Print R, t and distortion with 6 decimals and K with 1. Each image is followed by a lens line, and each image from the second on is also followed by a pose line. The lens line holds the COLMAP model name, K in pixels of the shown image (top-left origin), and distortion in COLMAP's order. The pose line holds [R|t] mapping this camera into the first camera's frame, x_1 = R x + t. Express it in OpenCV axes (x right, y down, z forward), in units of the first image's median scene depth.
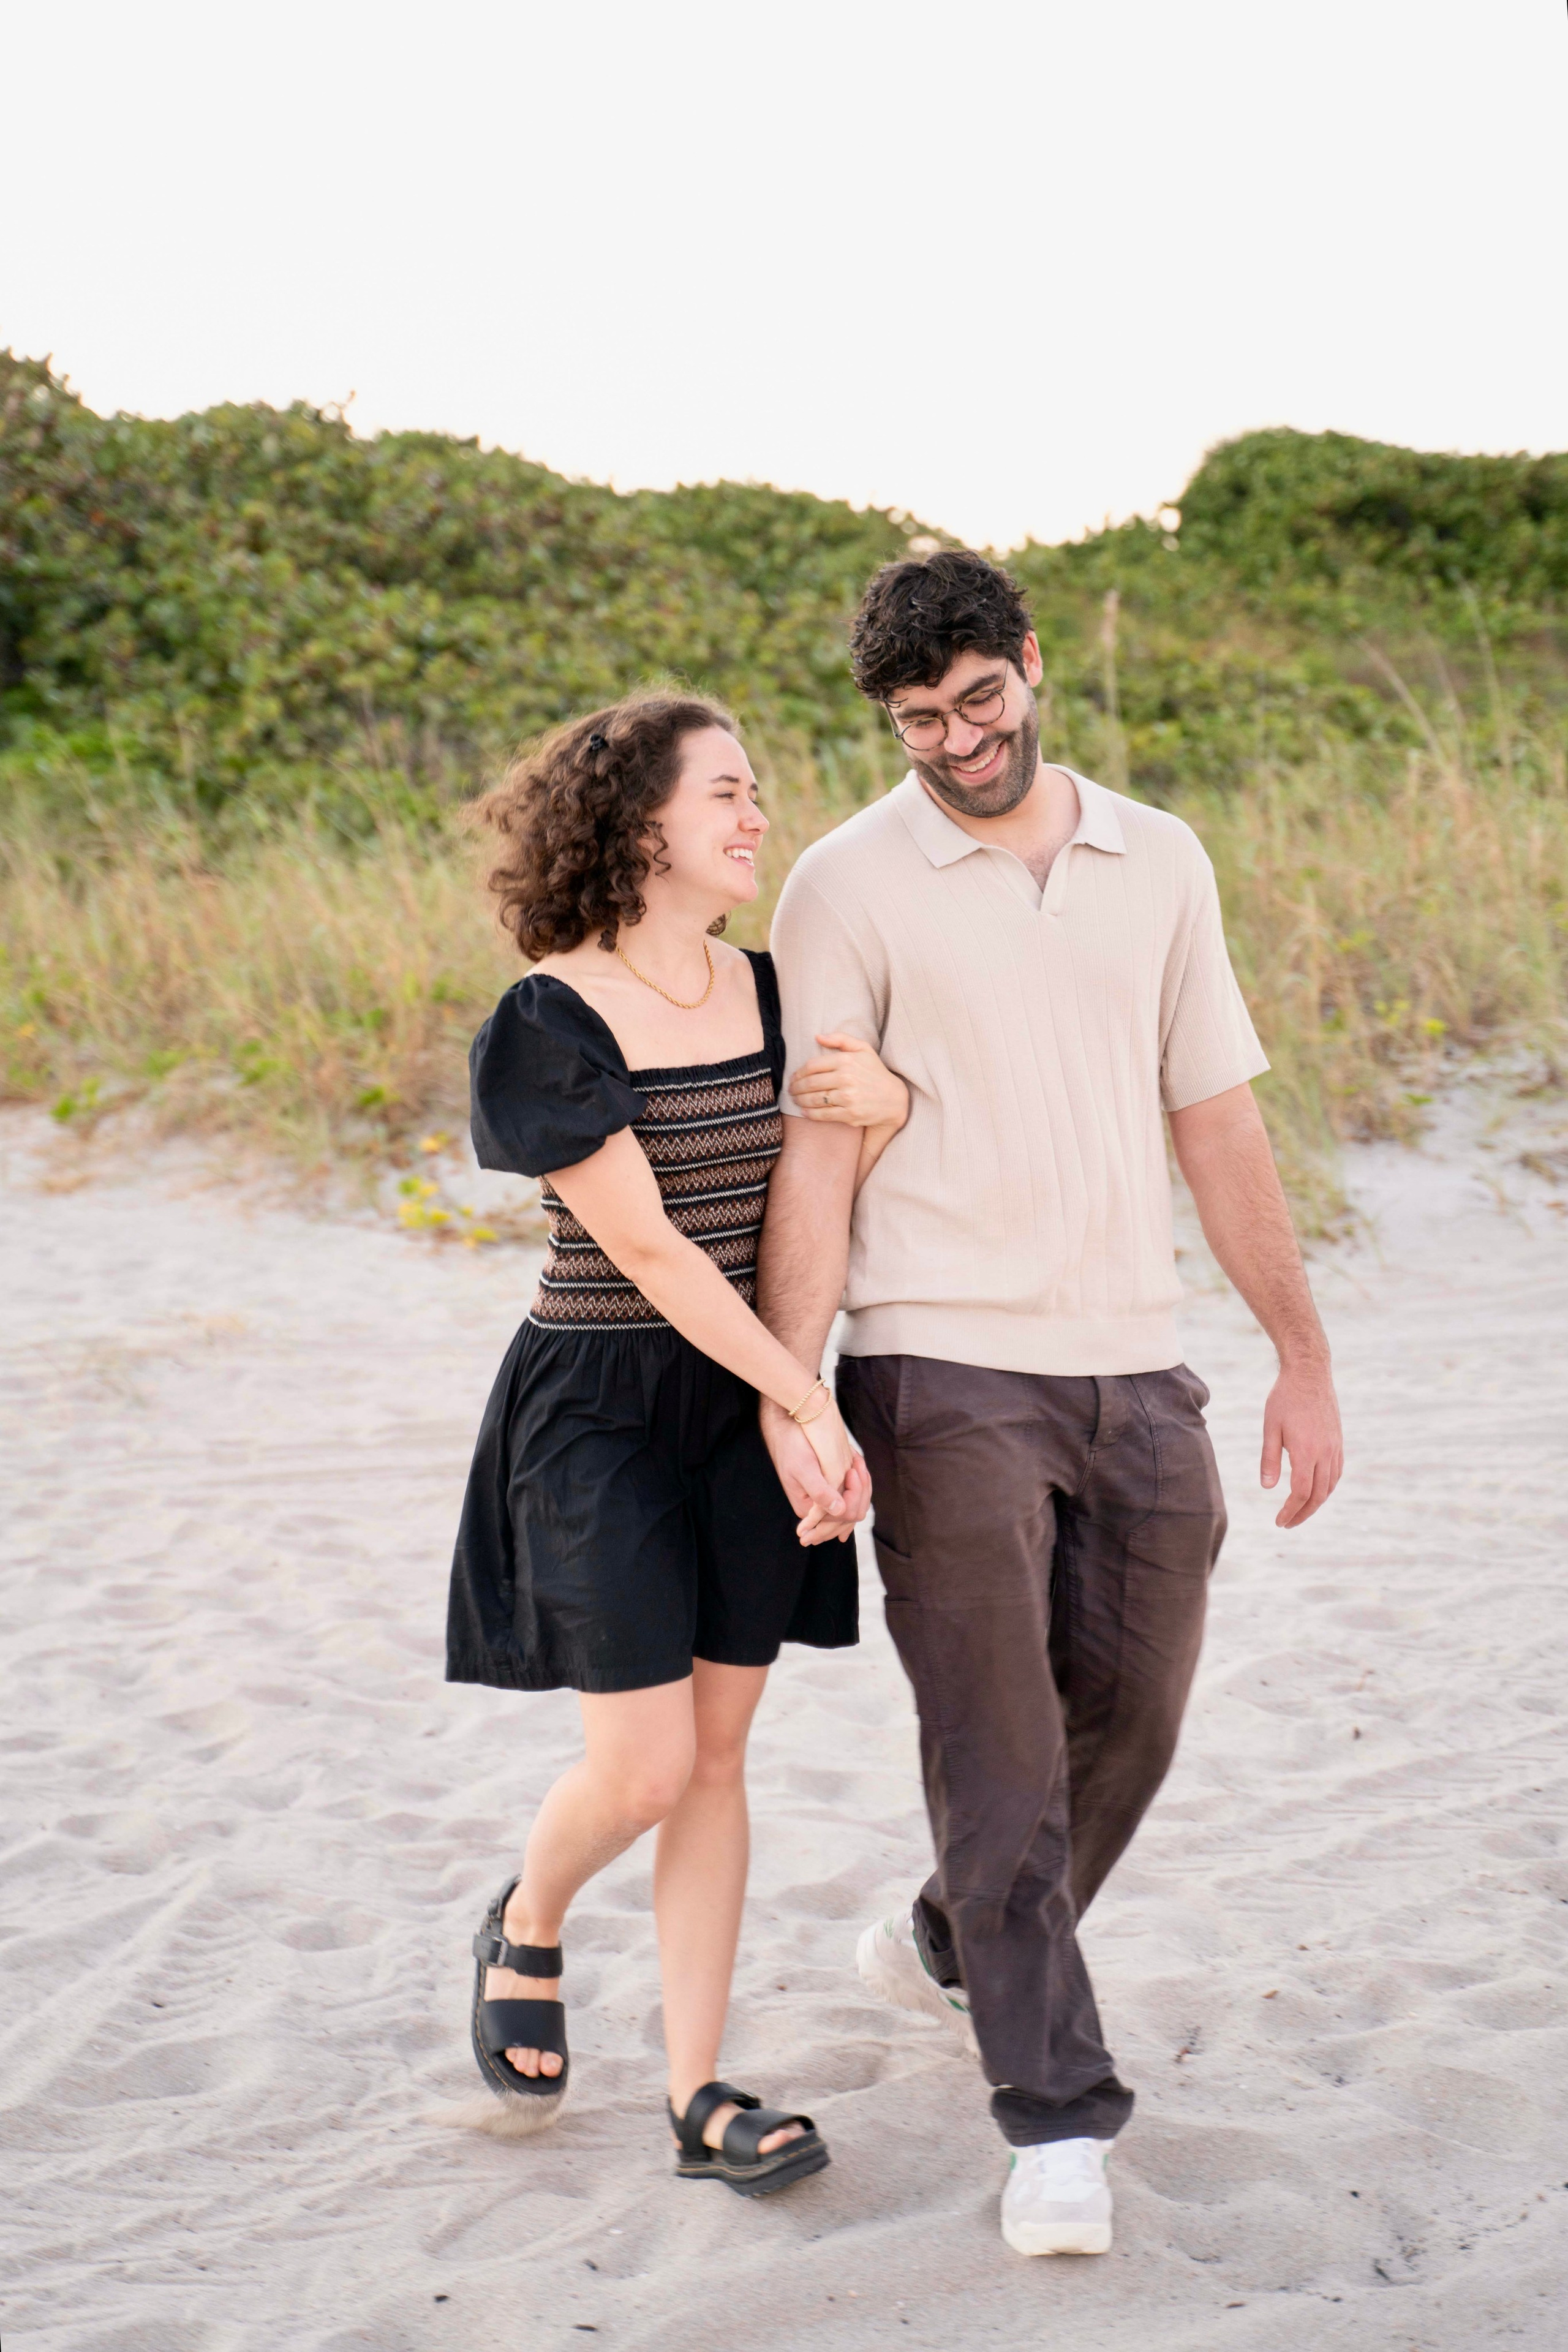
lens RADIAL K [[3717.1, 0, 789.9], [0, 3717.1, 1177.9], [0, 0, 1]] dist [0.125641, 0.000000]
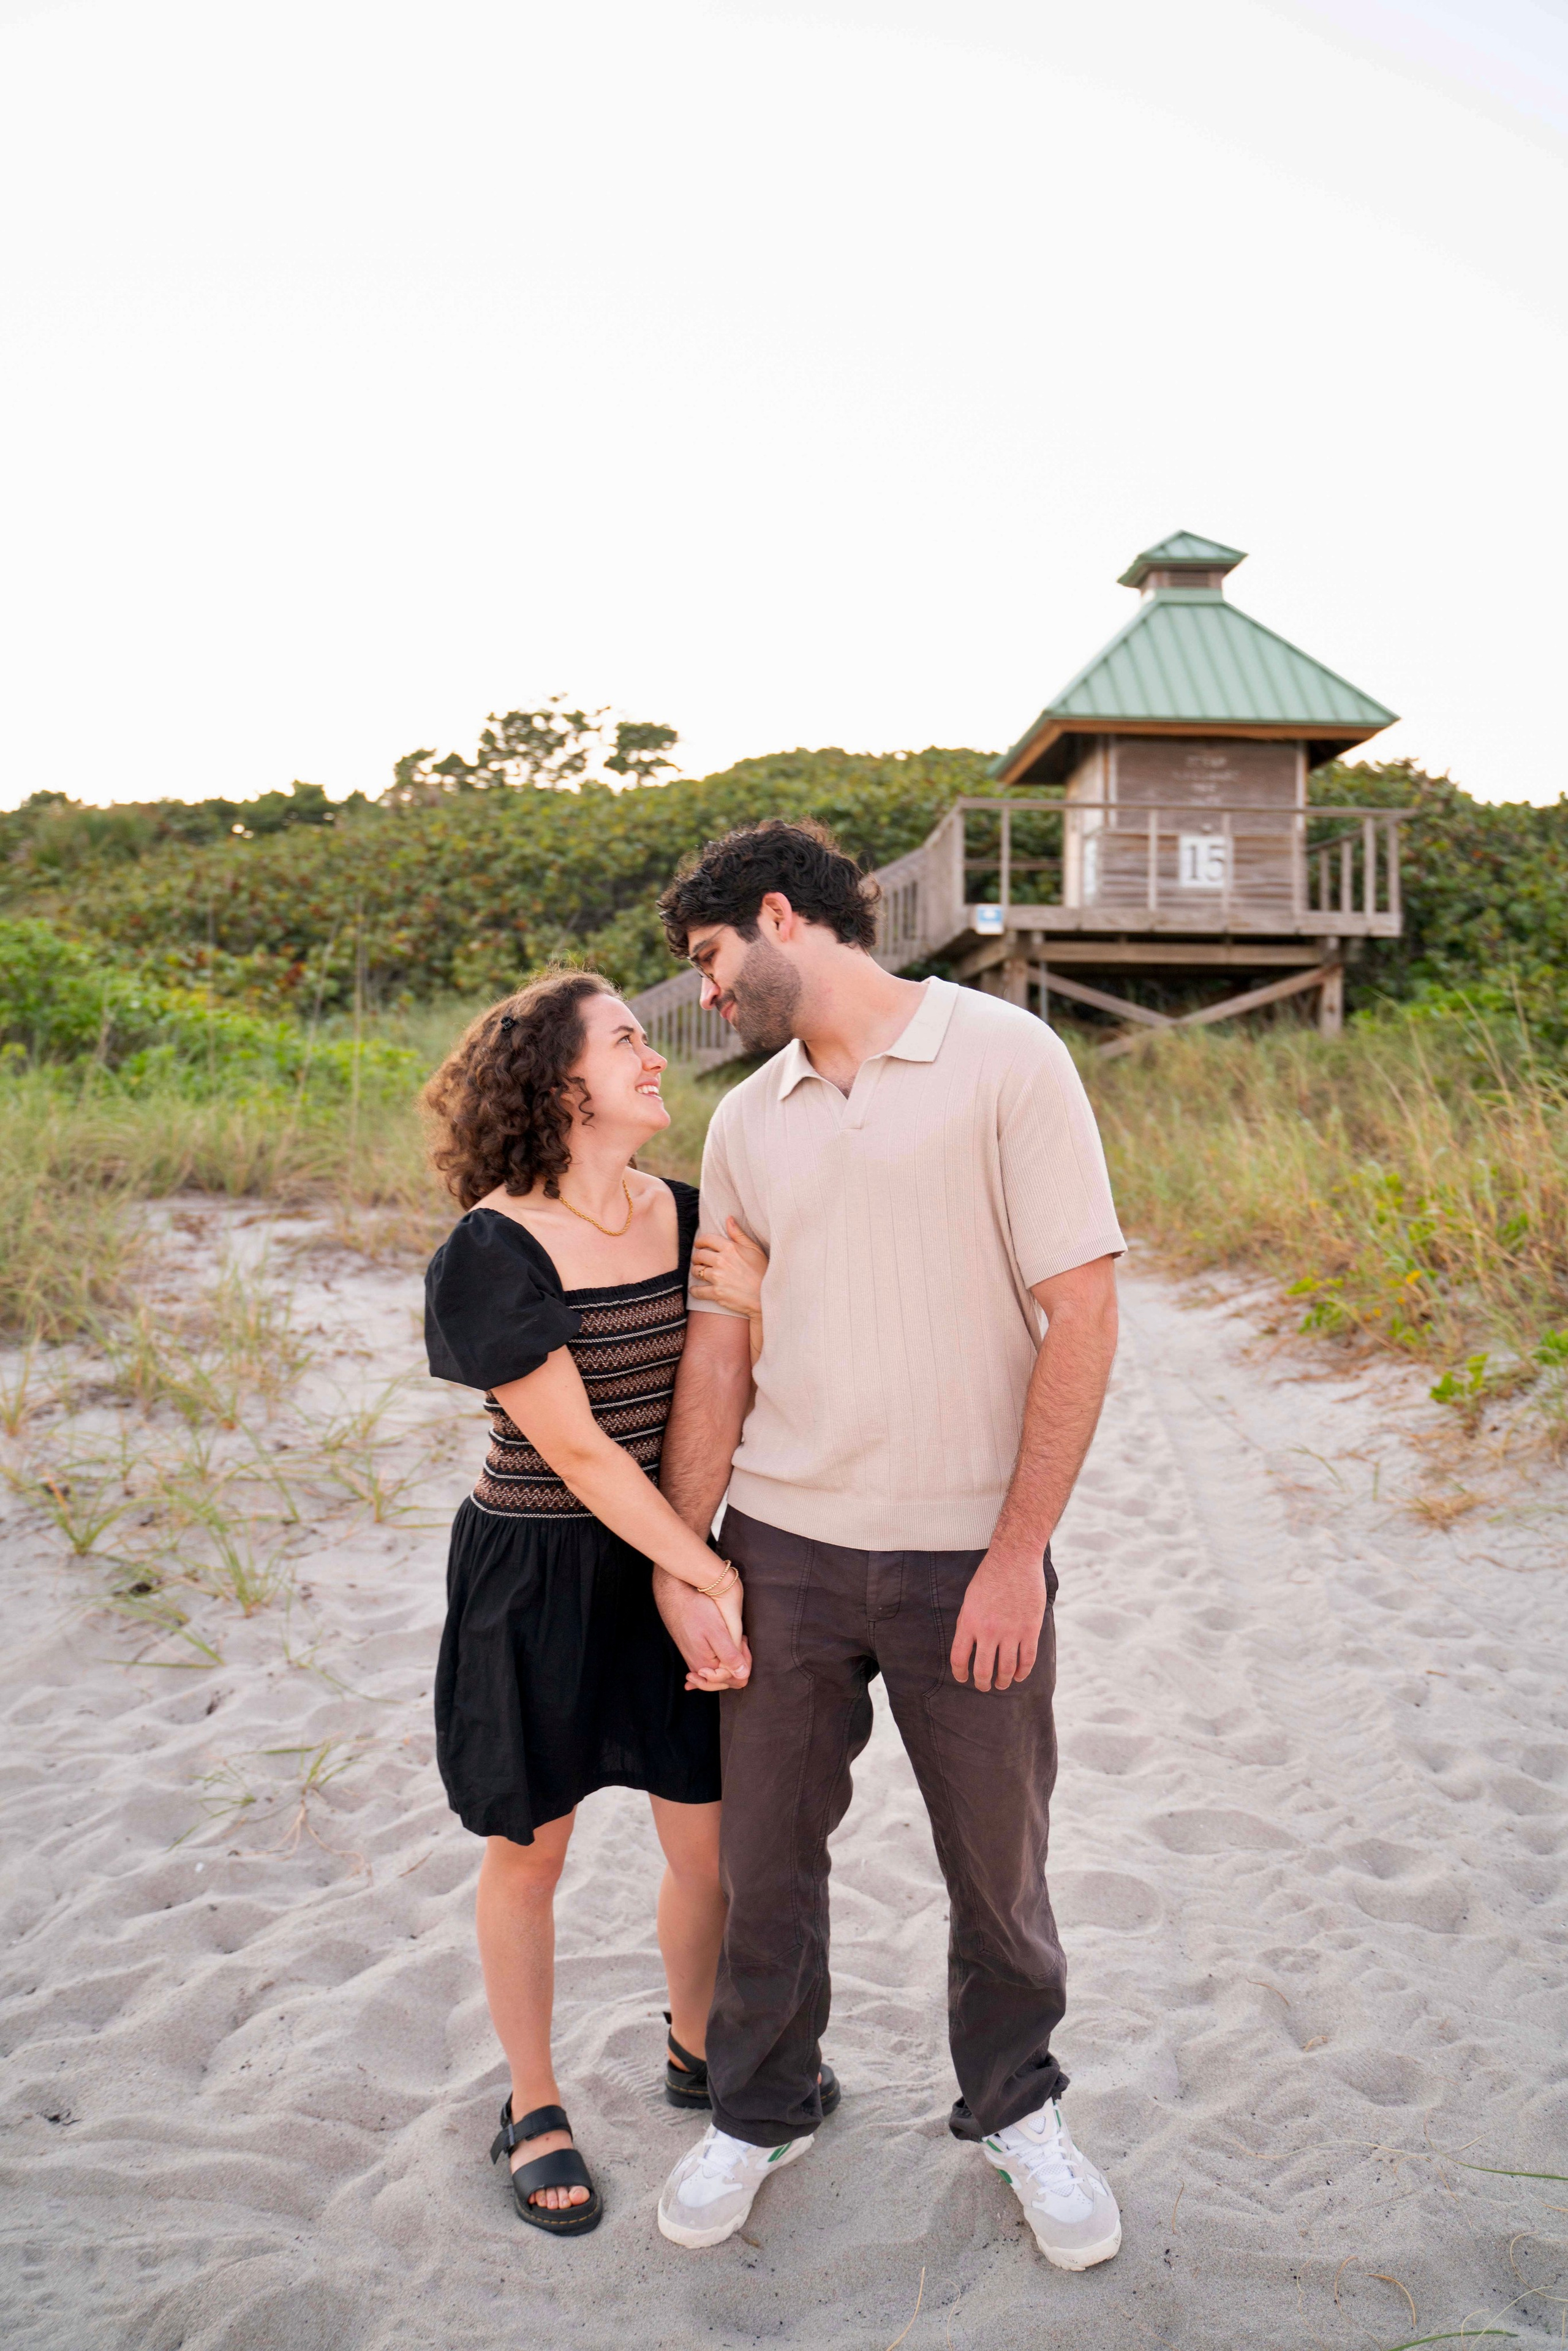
lens RADIAL K [[1763.0, 0, 837.7], [0, 1763.0, 1156.5], [0, 0, 1]] dist [-0.085153, 0.041622]
pose [[0.867429, 0.048334, -0.495208, -0.056181], [-0.060107, 0.998161, -0.007863, -0.031724], [0.493918, 0.036586, 0.868739, 0.269861]]
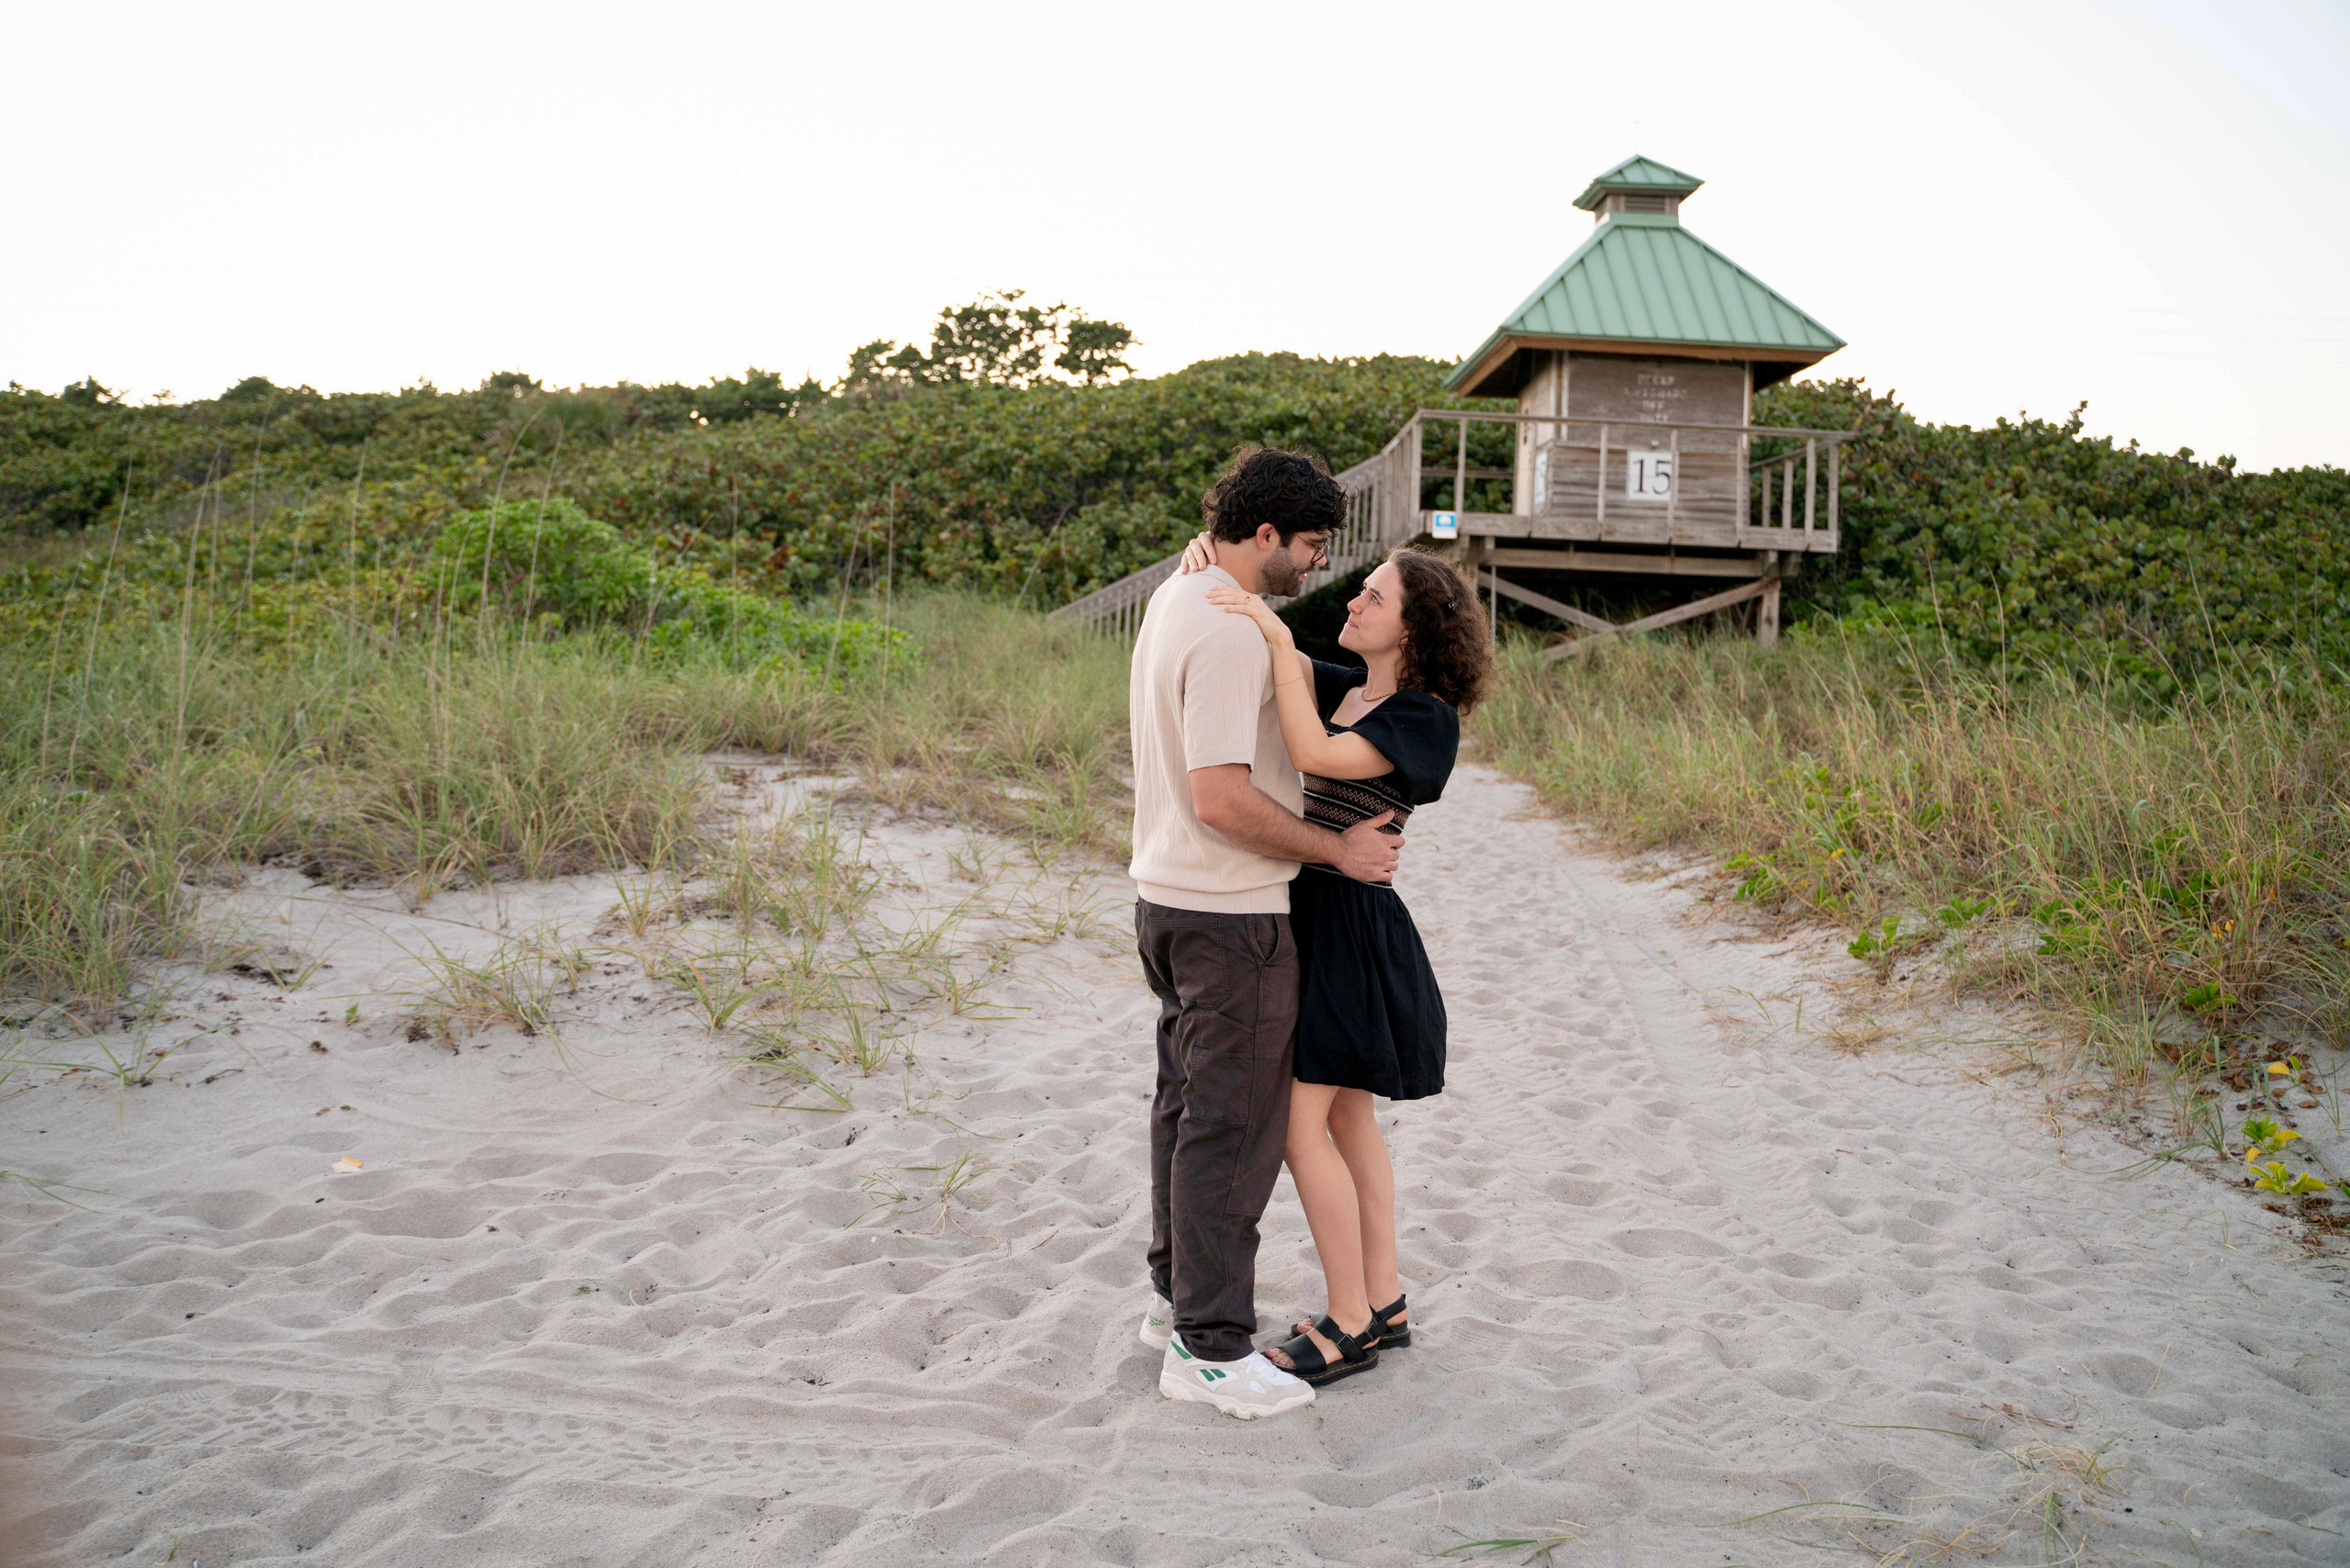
lens RADIAL K [[1762.4, 0, 1212.9], [0, 1762.4, 758.9], [0, 0, 1]] dist [-0.085153, 0.041622]
pose [[0.850147, 0.076960, -0.520891, -0.047883], [-0.092947, 0.995660, -0.004592, -0.025825], [0.518277, 0.052319, 0.853611, 0.234890]]
